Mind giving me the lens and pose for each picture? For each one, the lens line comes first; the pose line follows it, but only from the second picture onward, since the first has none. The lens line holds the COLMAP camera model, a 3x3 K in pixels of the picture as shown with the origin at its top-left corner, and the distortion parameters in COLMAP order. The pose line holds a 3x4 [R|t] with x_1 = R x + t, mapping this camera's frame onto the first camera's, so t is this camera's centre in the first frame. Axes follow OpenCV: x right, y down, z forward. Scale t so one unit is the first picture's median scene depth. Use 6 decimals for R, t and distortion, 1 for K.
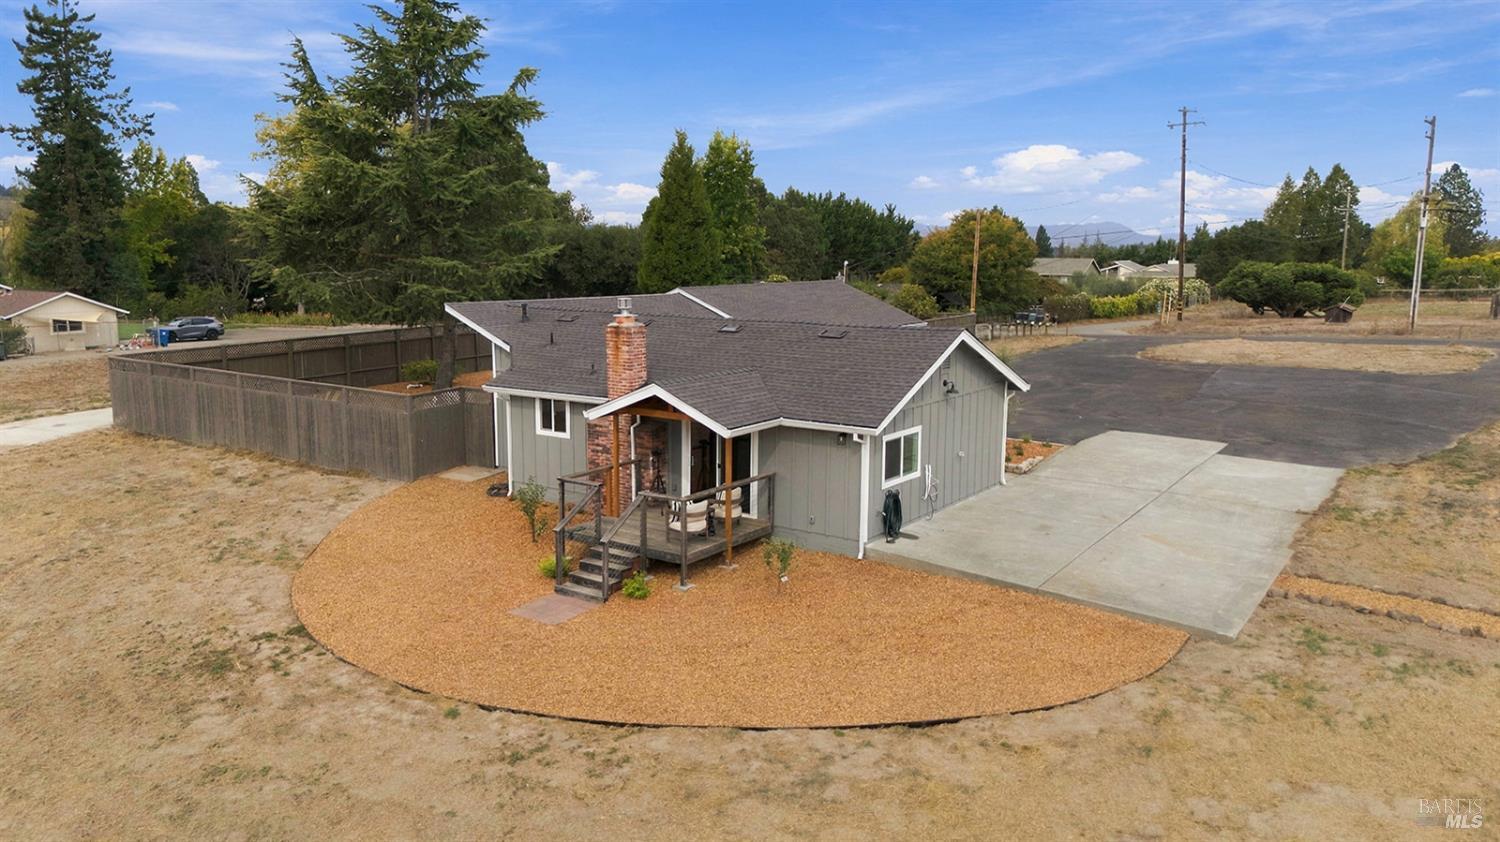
lens RADIAL K [[1093.2, 0, 750.0], [0, 1093.2, 421.0], [0, 0, 1]] dist [0.076550, -0.076782]
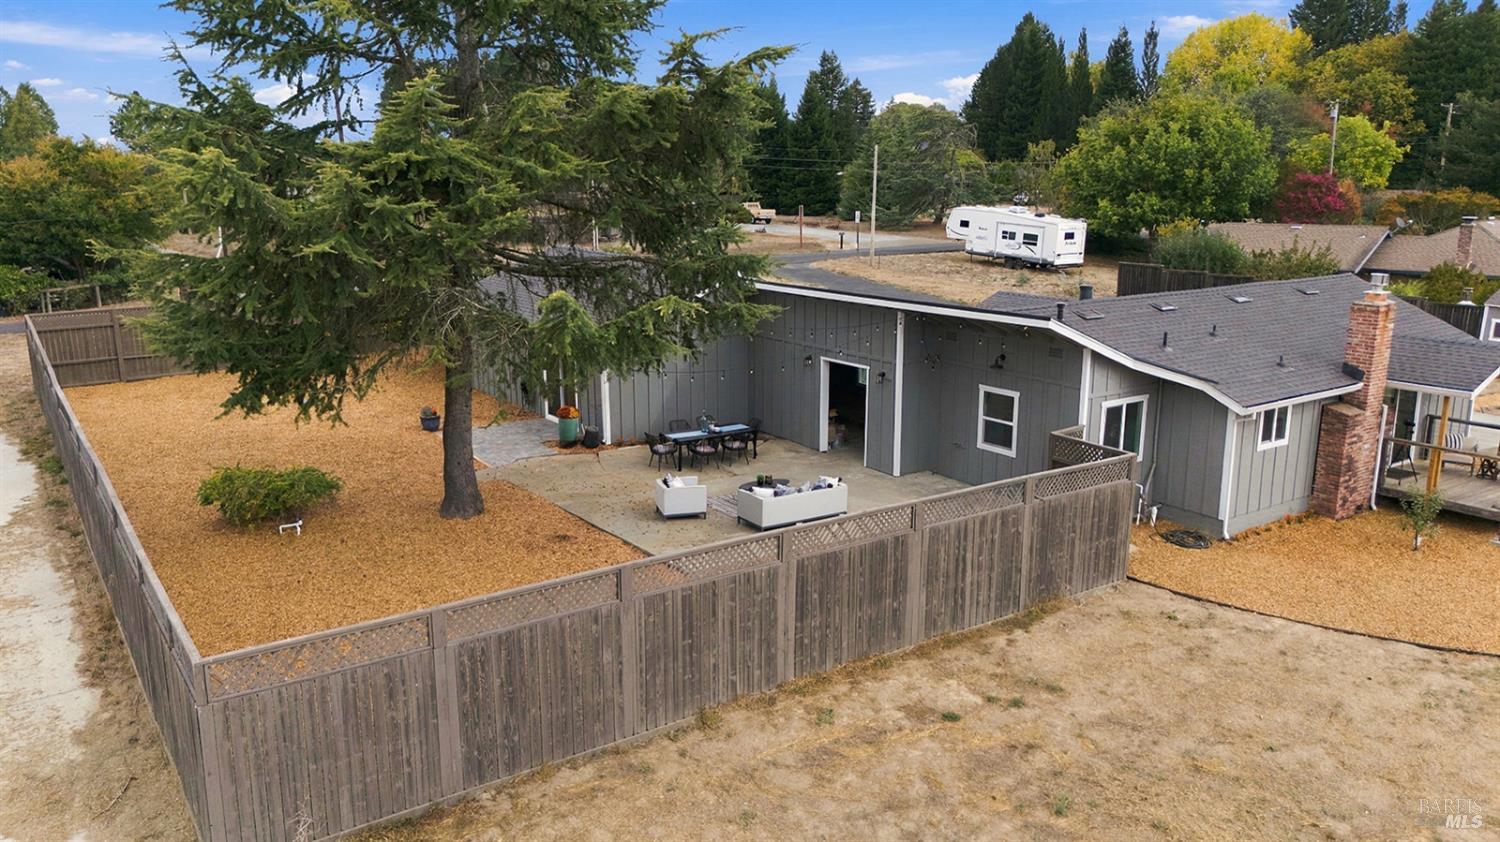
lens RADIAL K [[1093.2, 0, 750.0], [0, 1093.2, 421.0], [0, 0, 1]] dist [0.076550, -0.076782]
pose [[0.349466, -0.209643, 0.913194, -1.307343], [0.147427, 0.974809, 0.167370, -0.248665], [-0.925278, 0.076139, 0.371570, 1.250820]]
